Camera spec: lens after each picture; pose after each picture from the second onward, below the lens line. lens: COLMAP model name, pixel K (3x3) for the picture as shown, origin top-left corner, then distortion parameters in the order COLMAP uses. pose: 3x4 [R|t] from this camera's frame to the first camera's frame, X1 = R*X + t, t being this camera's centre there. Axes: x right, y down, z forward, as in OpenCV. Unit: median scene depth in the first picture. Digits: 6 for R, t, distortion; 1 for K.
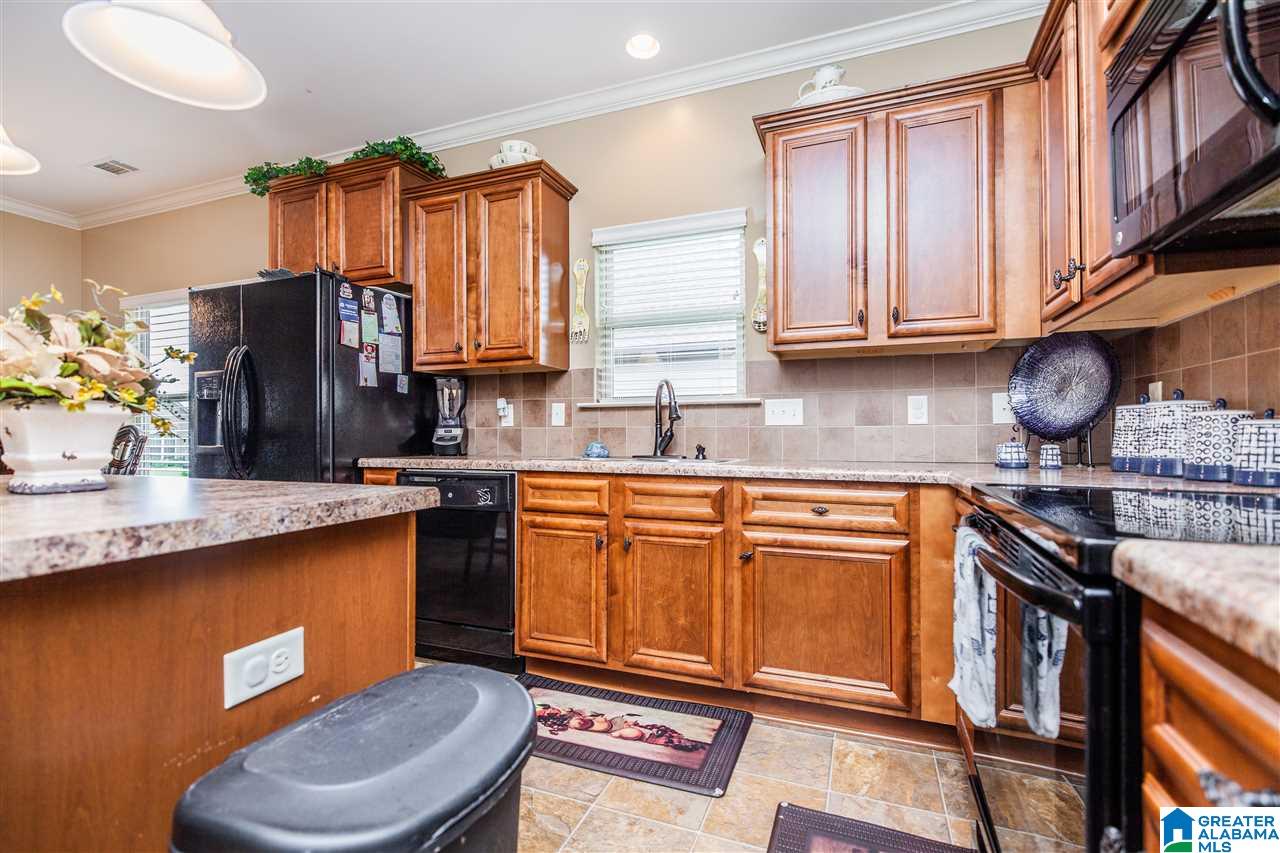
lens RADIAL K [[623.4, 0, 644.6], [0, 623.4, 429.6], [0, 0, 1]] dist [0.000203, -0.000090]
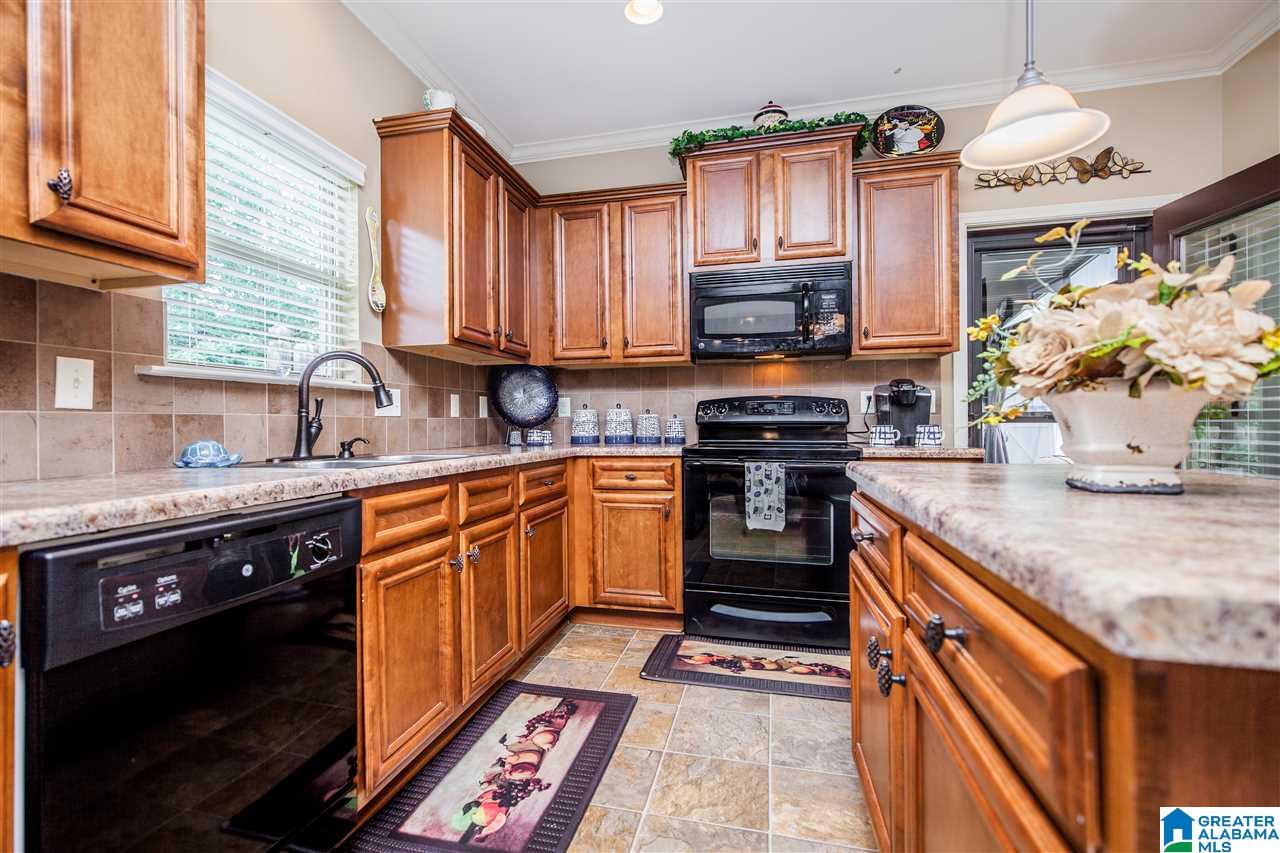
lens RADIAL K [[584.3, 0, 610.7], [0, 584.3, 422.6], [0, 0, 1]] dist [0.000002, 0.000112]
pose [[-0.136157, 0.007376, 0.990660, -0.794374], [-0.002651, 0.999966, -0.007810, 0.008704], [-0.990684, -0.003690, -0.136133, 0.876382]]
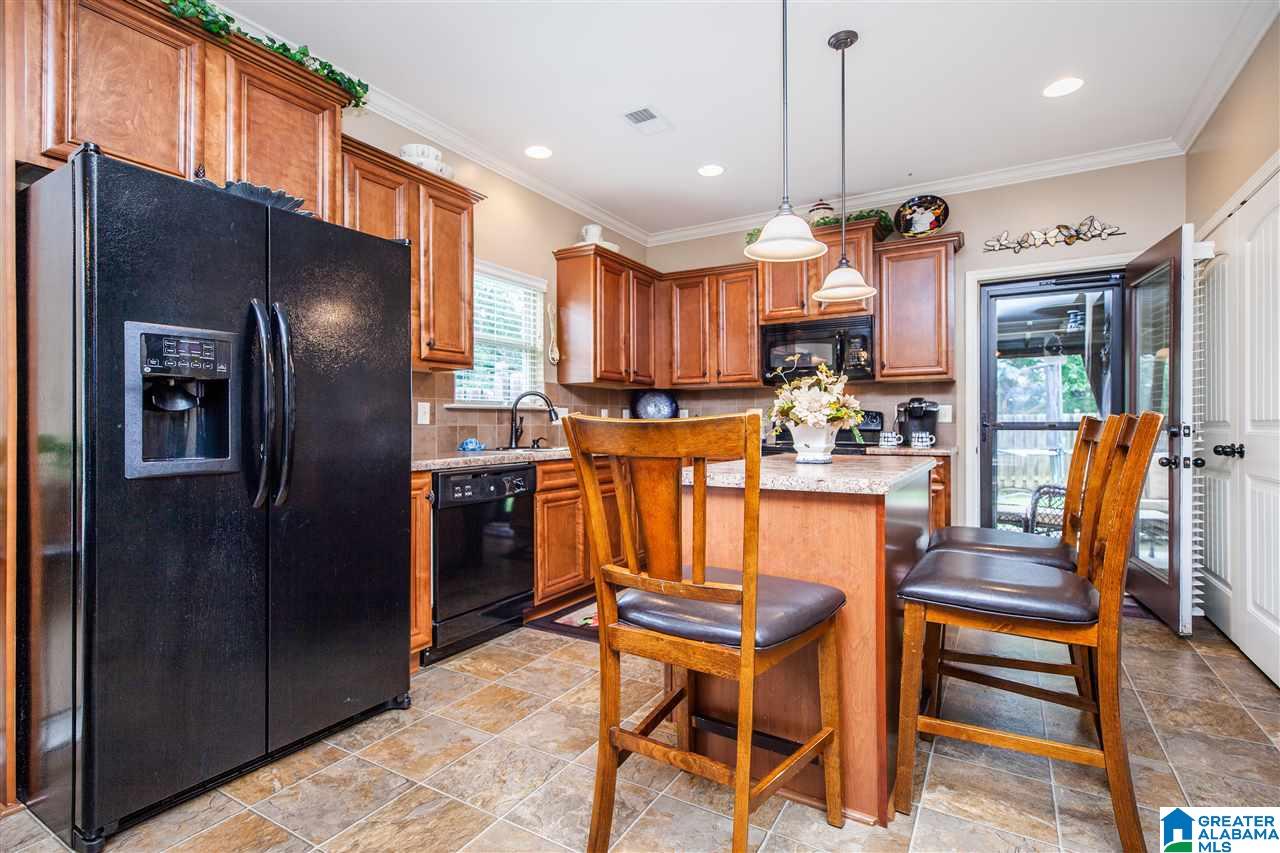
lens RADIAL K [[600.5, 0, 676.1], [0, 600.5, 425.4], [0, 0, 1]] dist [-0.000808, -0.000155]
pose [[0.092521, 0.000422, 0.995711, -1.447390], [-0.009112, 0.999958, 0.000423, -0.010269], [-0.995669, -0.009112, 0.092521, 0.624763]]
